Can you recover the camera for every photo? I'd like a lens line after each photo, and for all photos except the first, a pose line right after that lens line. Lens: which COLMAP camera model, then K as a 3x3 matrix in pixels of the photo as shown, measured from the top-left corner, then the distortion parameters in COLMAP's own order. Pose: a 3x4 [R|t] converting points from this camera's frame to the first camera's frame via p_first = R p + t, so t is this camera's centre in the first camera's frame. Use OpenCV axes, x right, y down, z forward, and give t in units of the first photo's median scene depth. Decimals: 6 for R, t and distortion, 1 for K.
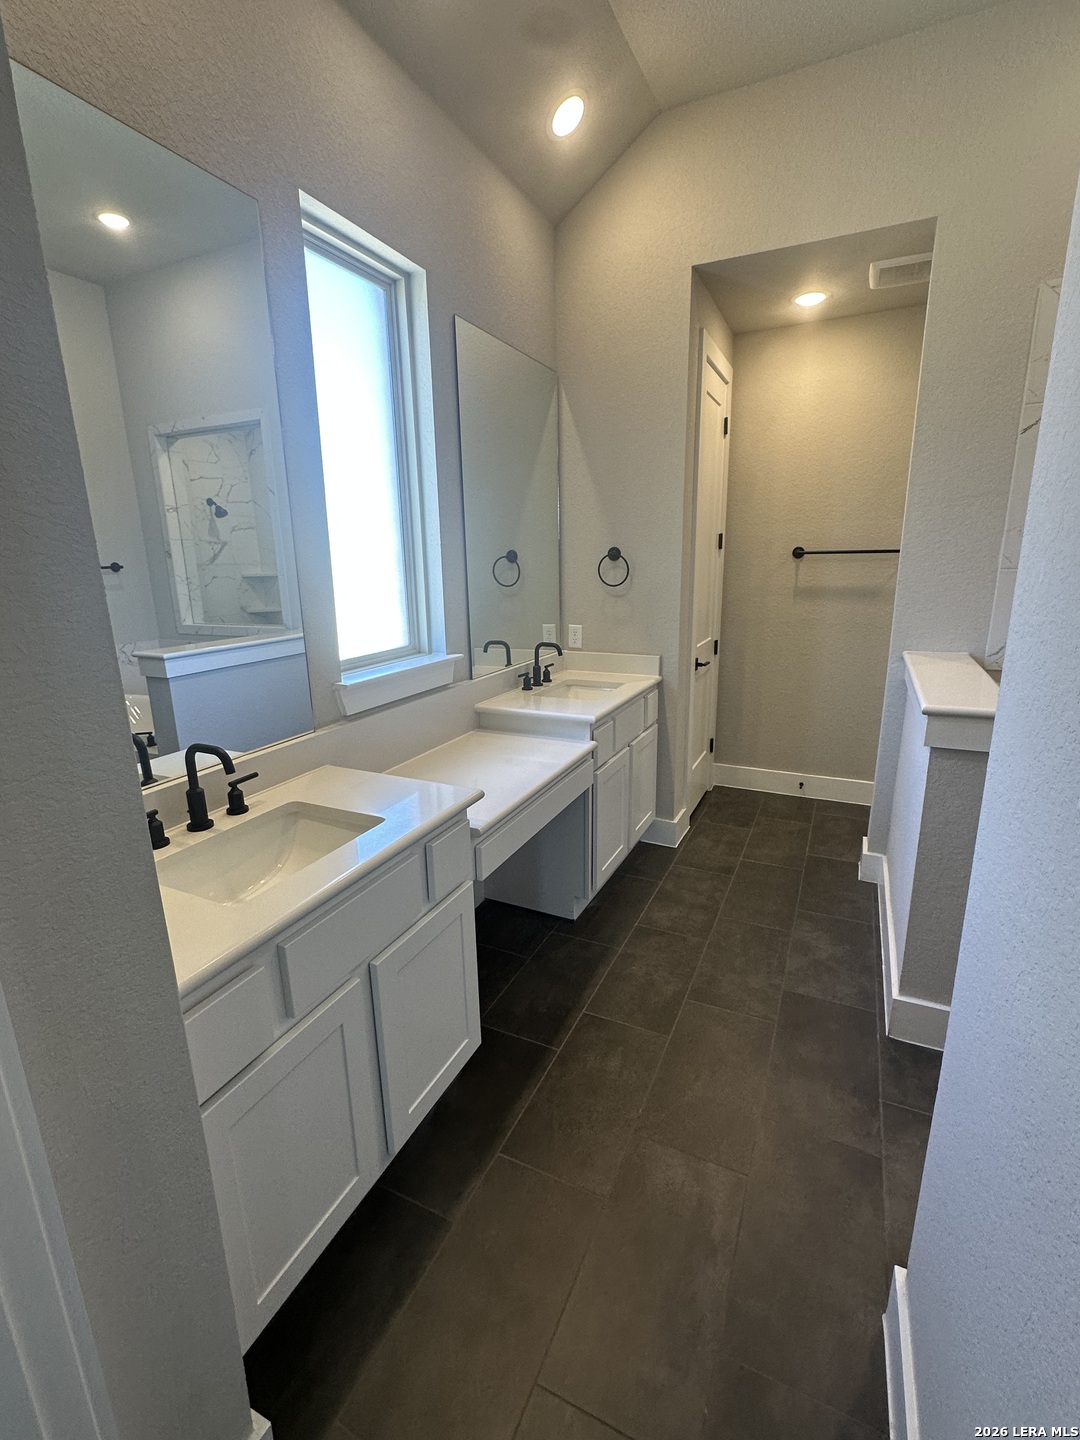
lens RADIAL K [[643.9, 0, 537.9], [0, 643.9, 721.5], [0, 0, 1]] dist [-0.007353, 0.000366]
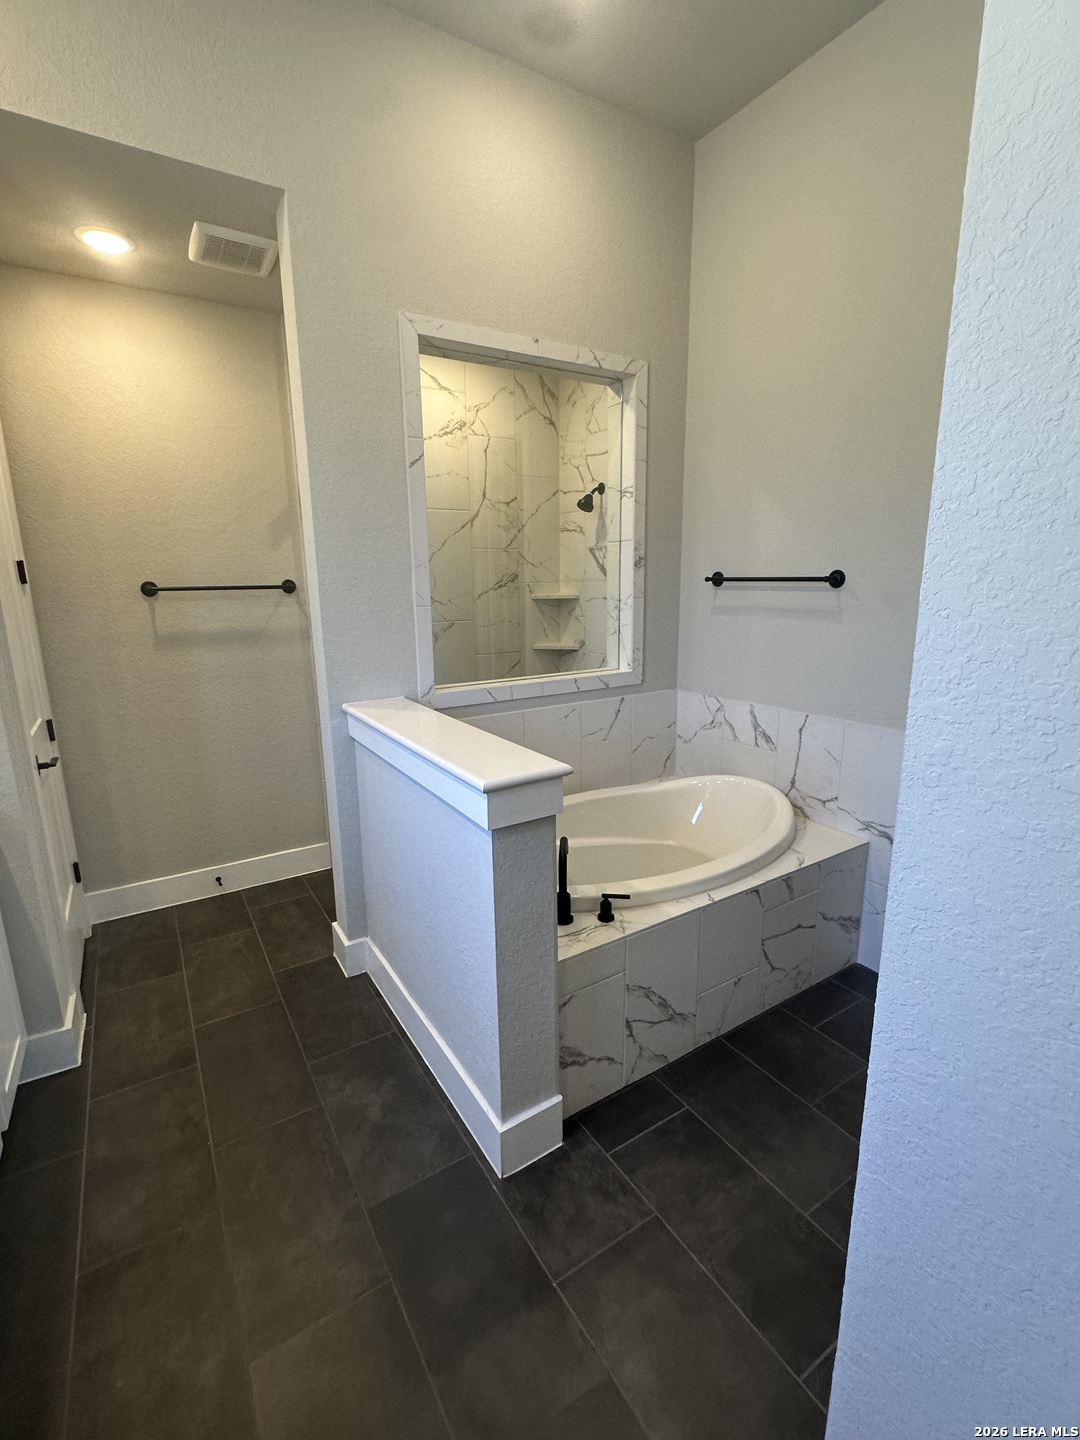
lens RADIAL K [[643.9, 0, 537.9], [0, 643.9, 721.5], [0, 0, 1]] dist [-0.007353, 0.000366]
pose [[0.530669, -0.169923, 0.830371, -0.005085], [0.211208, 0.975304, 0.064603, -0.074481], [-0.820842, 0.141098, 0.553453, 0.270276]]
